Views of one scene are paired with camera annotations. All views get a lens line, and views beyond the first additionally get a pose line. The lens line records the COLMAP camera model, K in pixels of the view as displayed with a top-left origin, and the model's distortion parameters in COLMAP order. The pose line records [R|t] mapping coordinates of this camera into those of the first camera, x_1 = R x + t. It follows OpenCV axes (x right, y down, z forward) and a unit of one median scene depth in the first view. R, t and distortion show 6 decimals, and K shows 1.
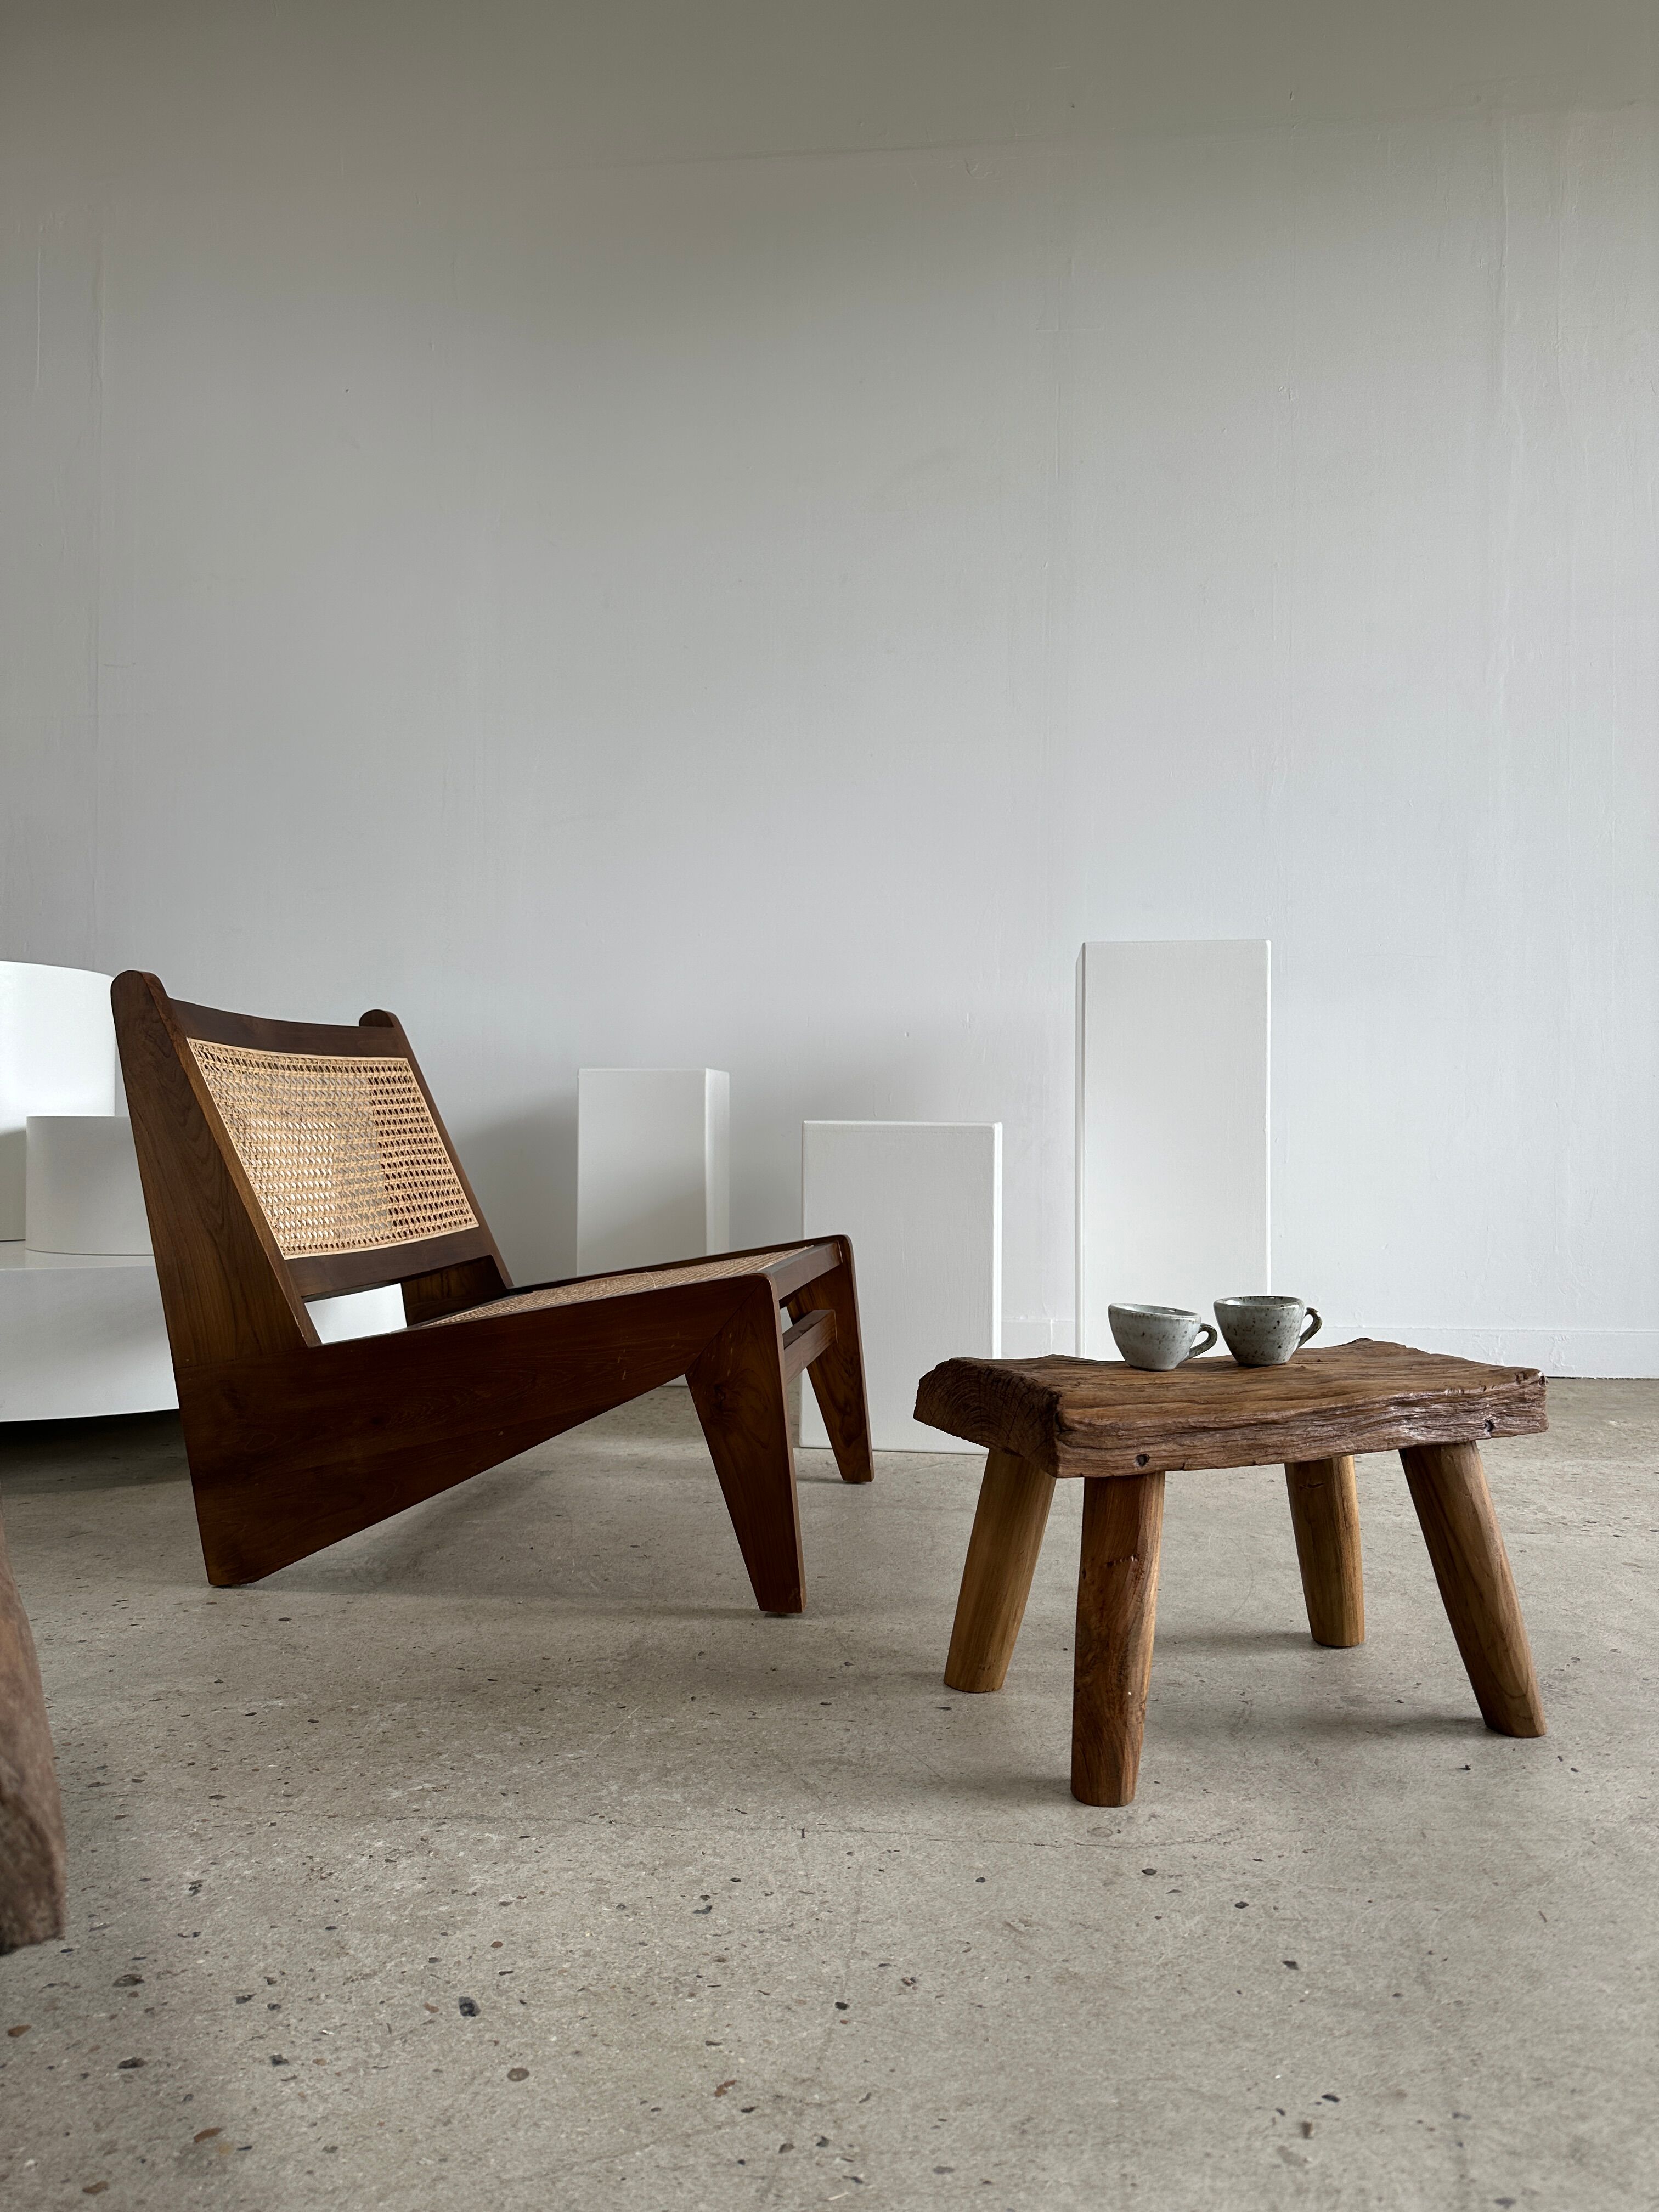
lens RADIAL K [[1556.0, 0, 824.1], [0, 1556.0, 1097.4], [0, 0, 1]] dist [-0.013633, -0.005149]
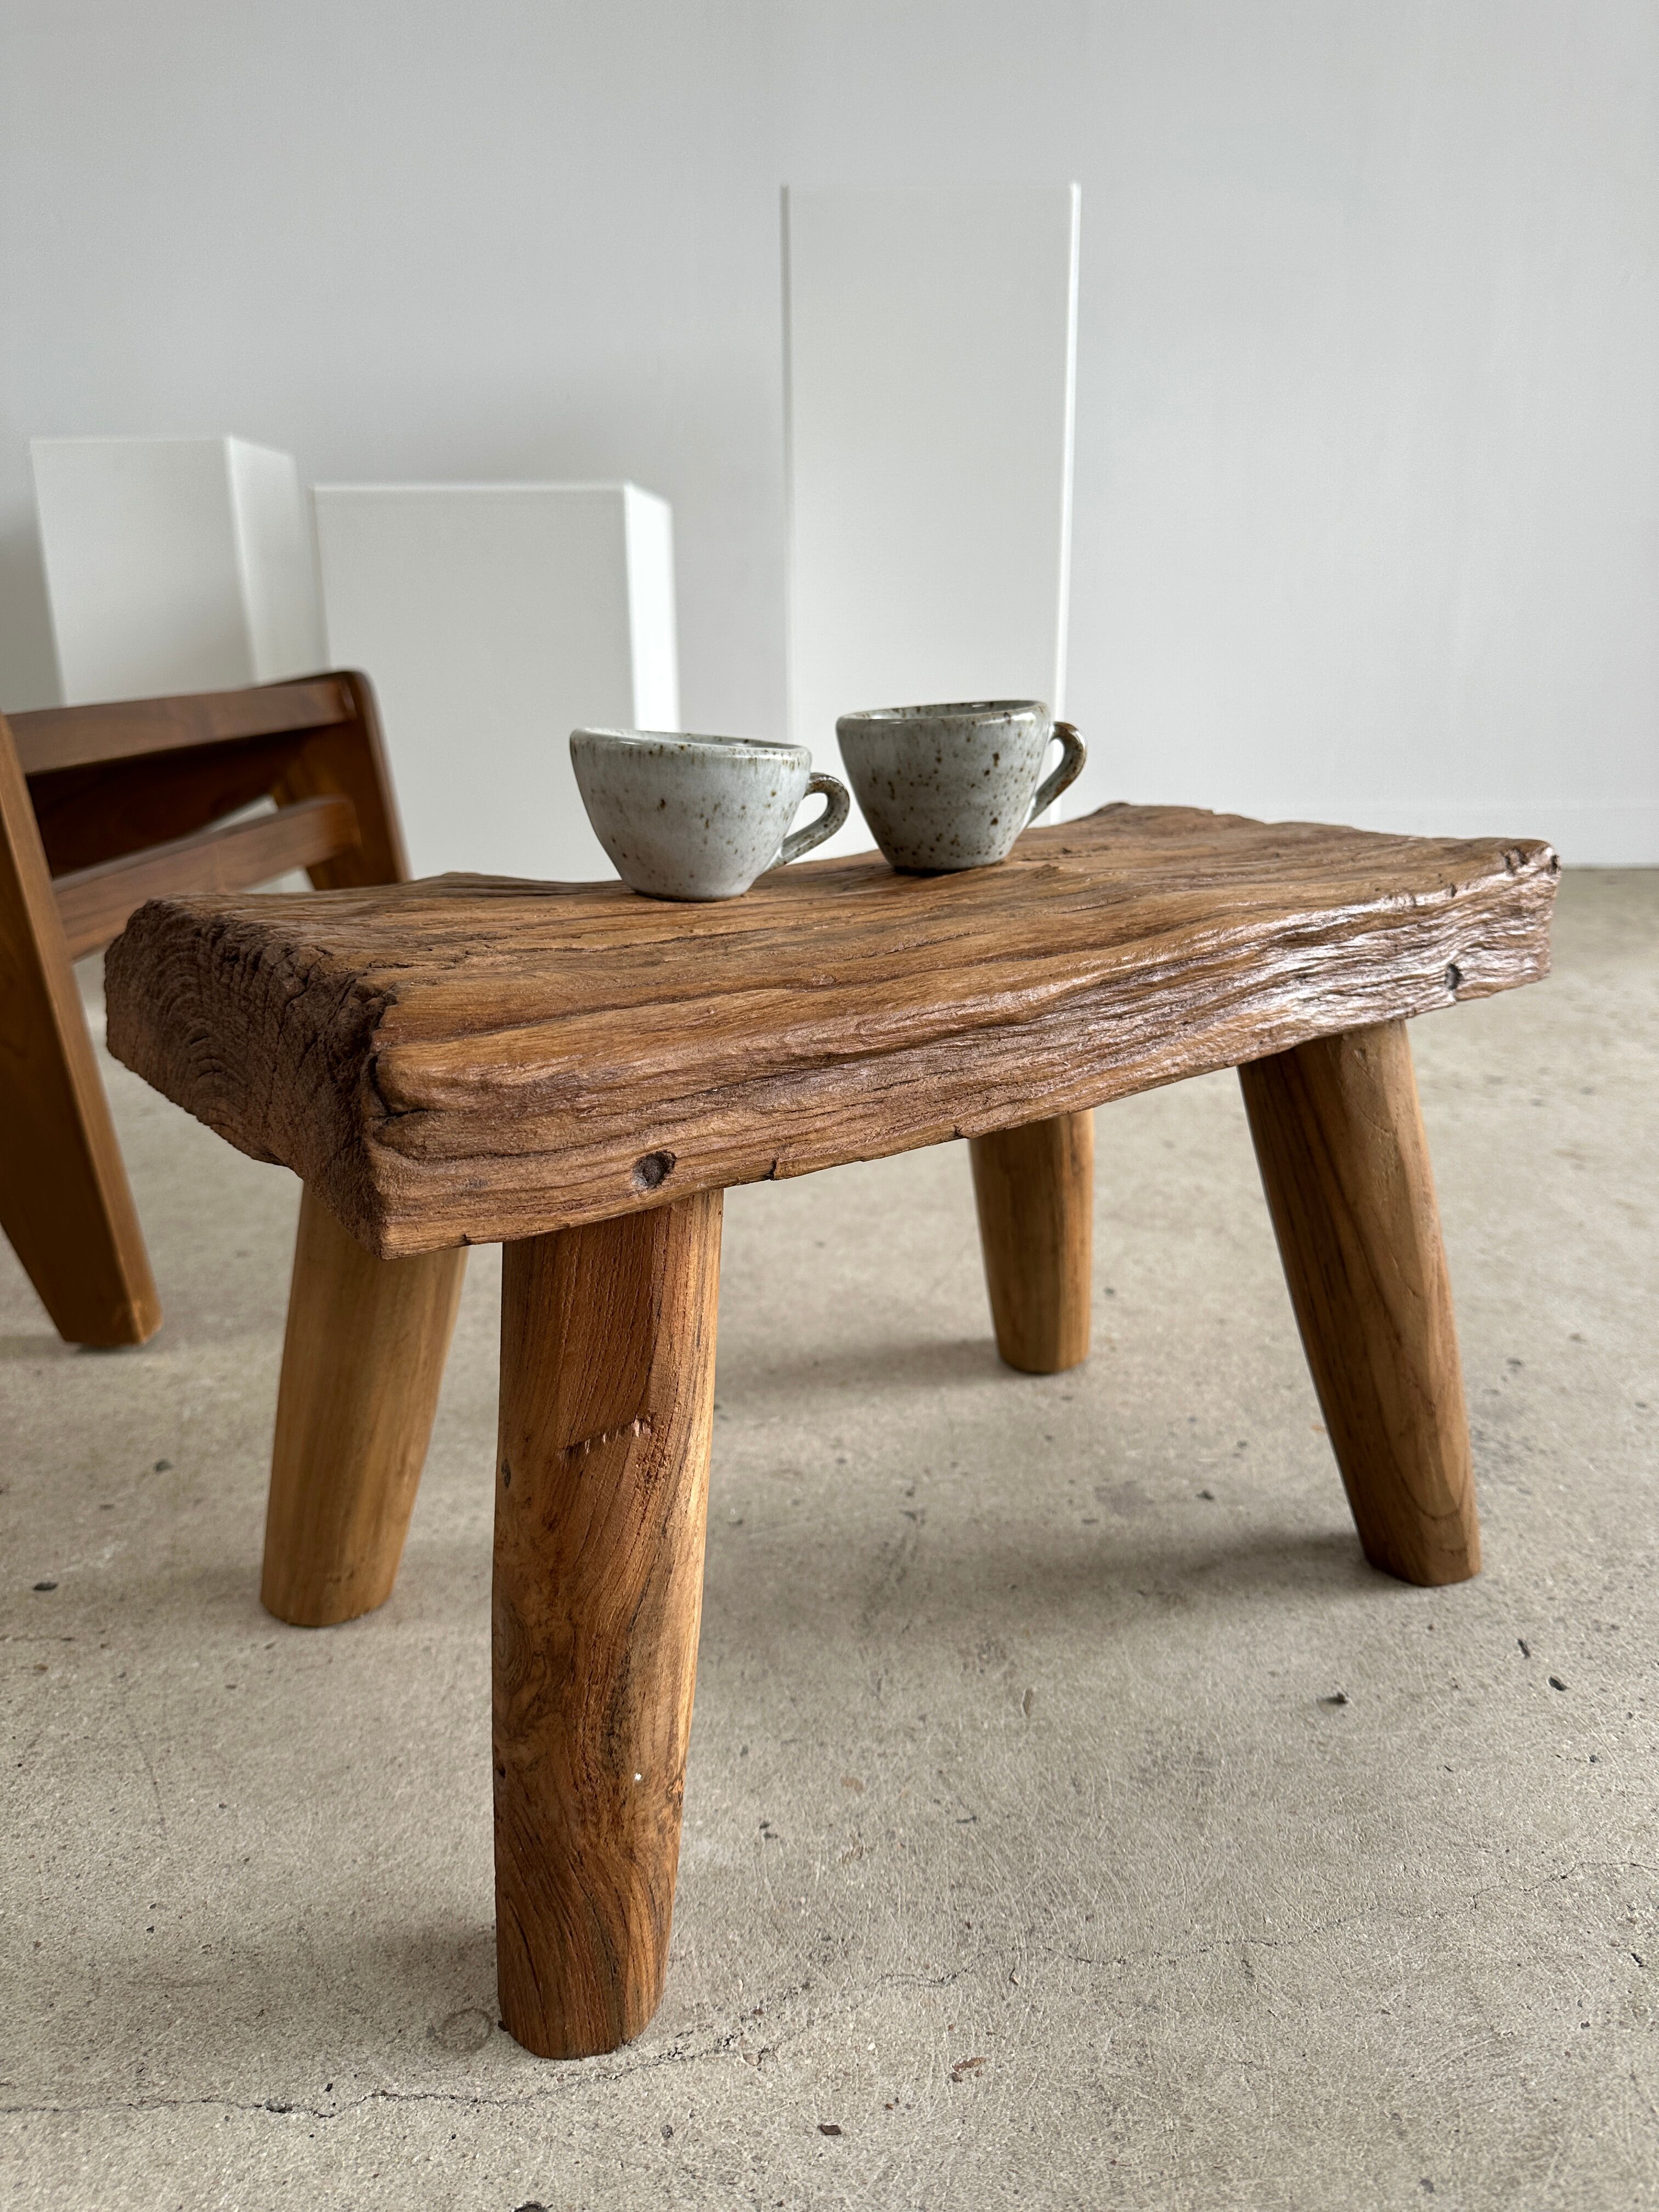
lens RADIAL K [[1546.9, 0, 829.7], [0, 1546.9, 1094.5], [0, 0, 1]] dist [-0.006085, -0.010302]
pose [[0.993970, -0.044975, 0.100004, 0.199568], [0.012406, 0.952282, 0.304968, 0.102305], [-0.108948, -0.301888, 0.947098, 0.562783]]
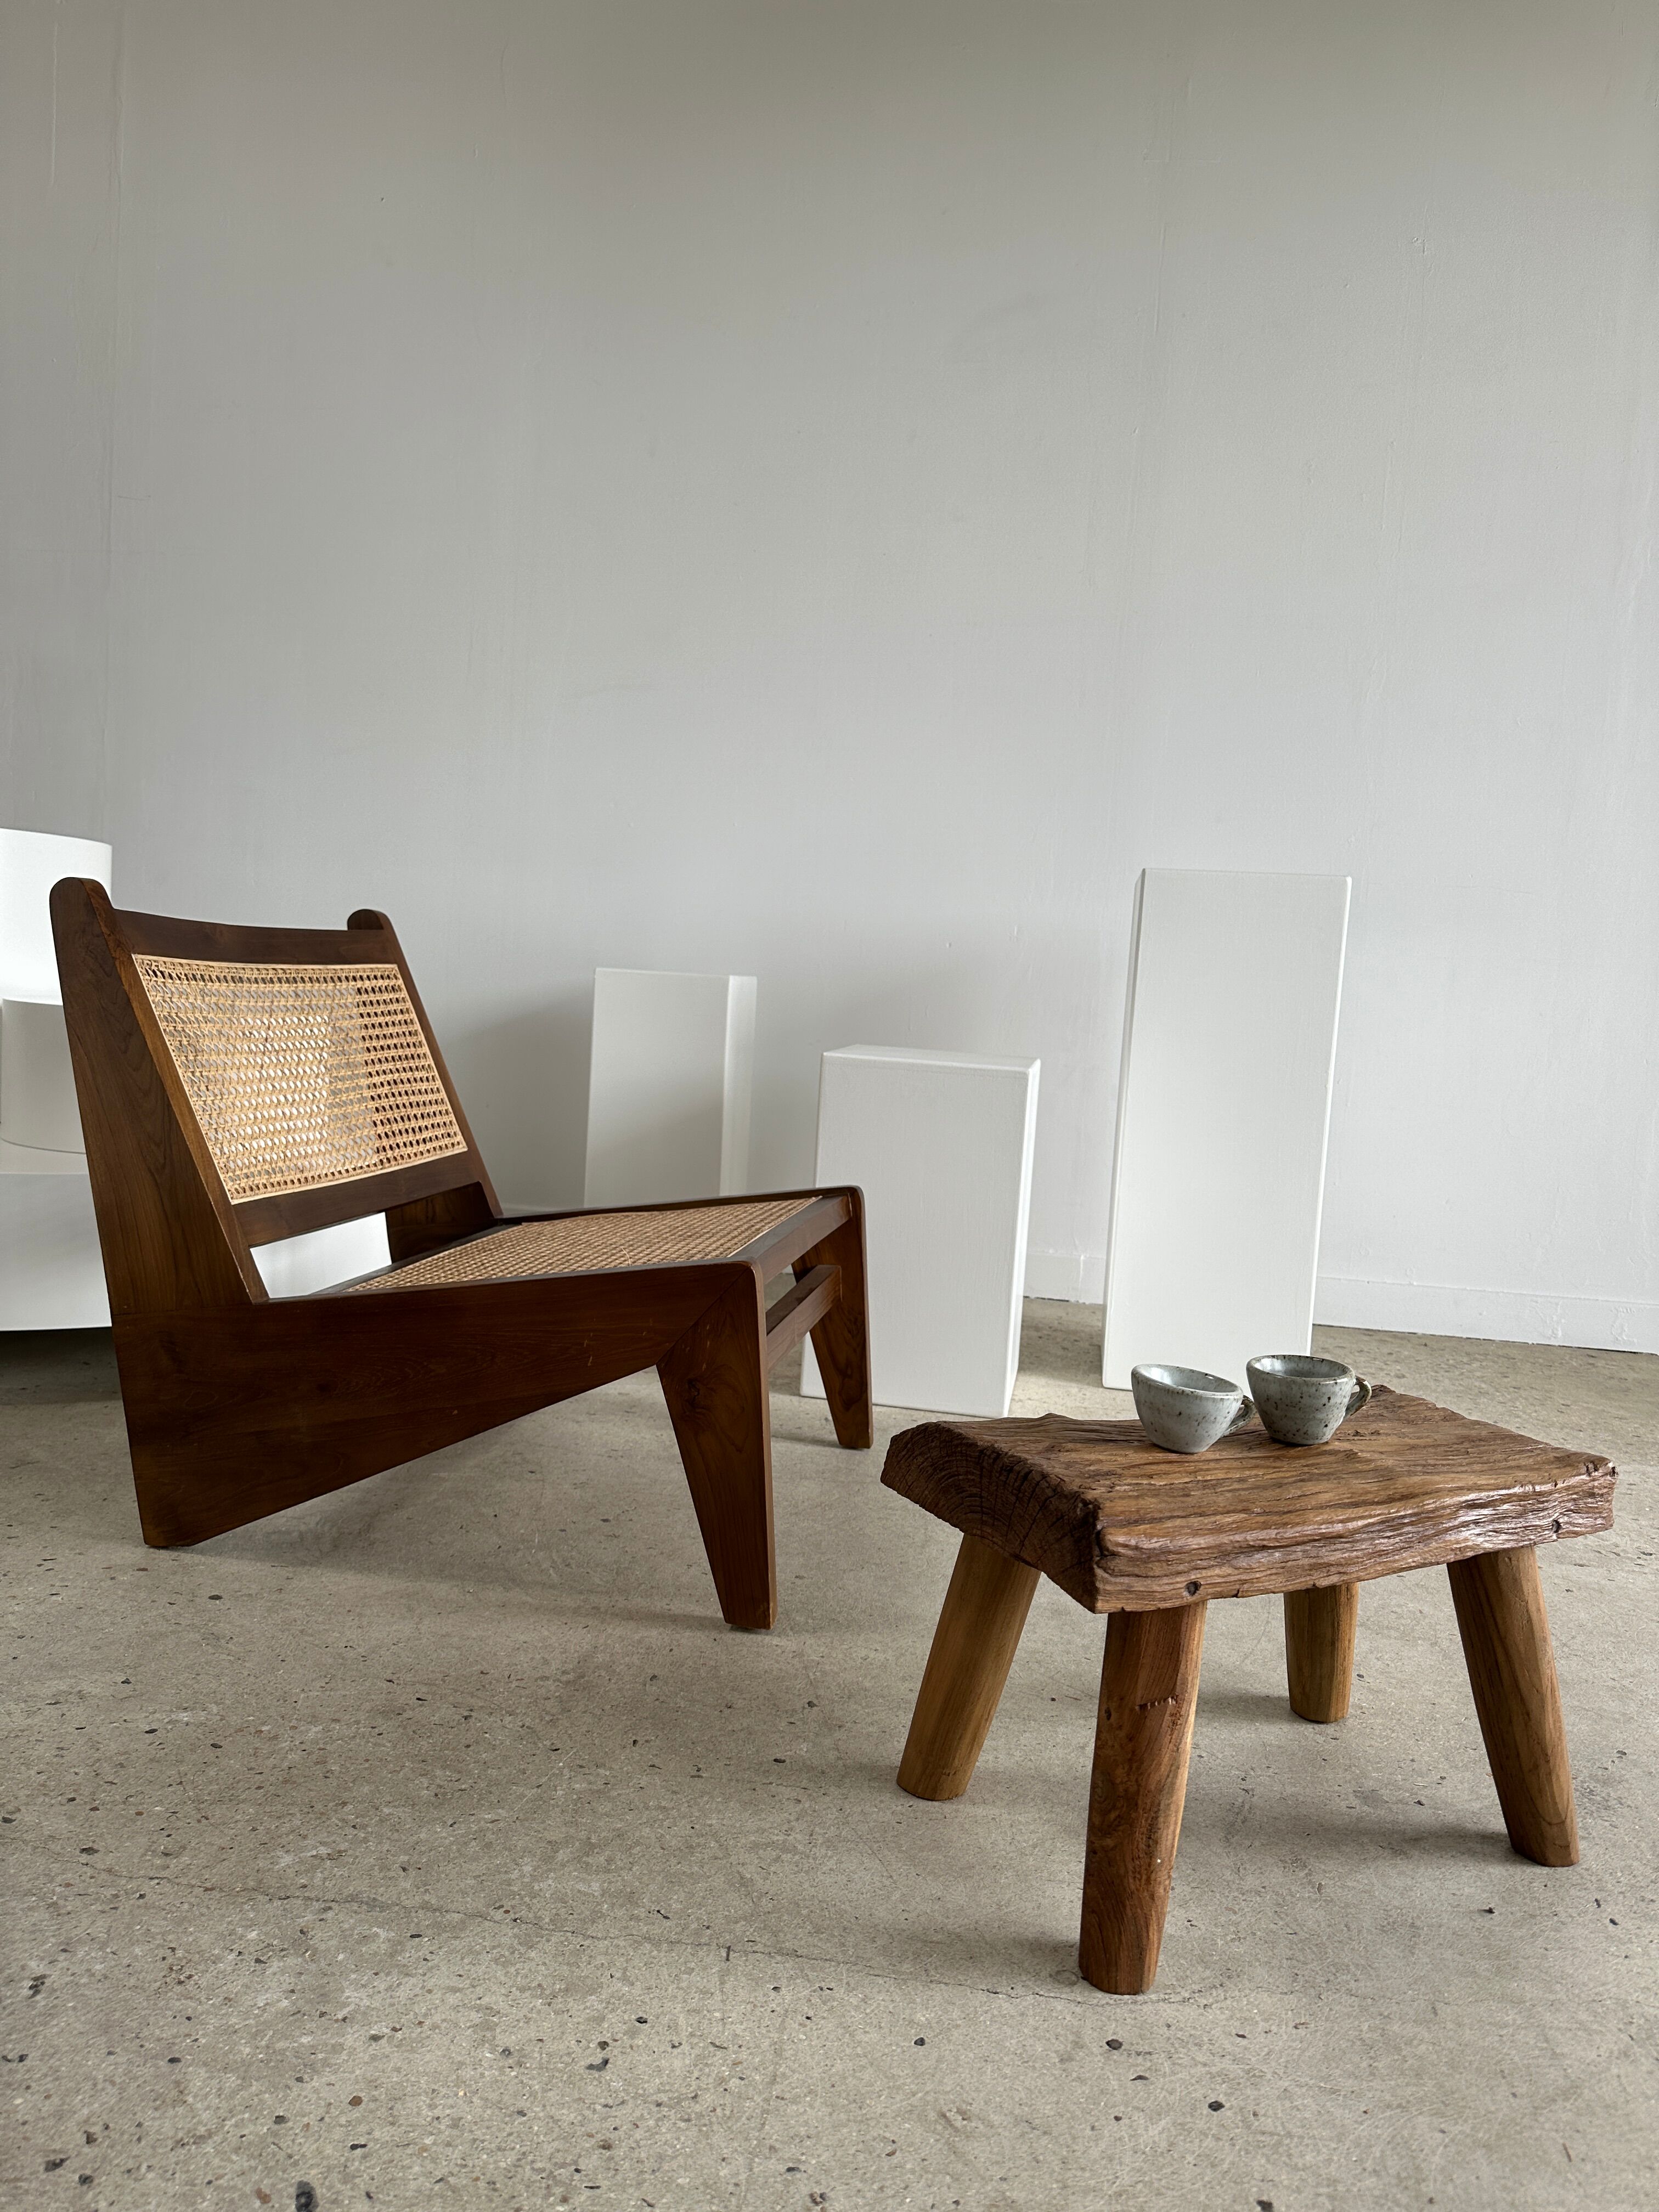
lens RADIAL K [[1546.9, 0, 829.7], [0, 1546.9, 1094.5], [0, 0, 1]] dist [-0.006085, -0.010302]
pose [[0.997794, 0.058554, -0.031270, 0.035494], [-0.055296, 0.993797, 0.096489, -0.083234], [0.036726, -0.094547, 0.994843, 0.140490]]
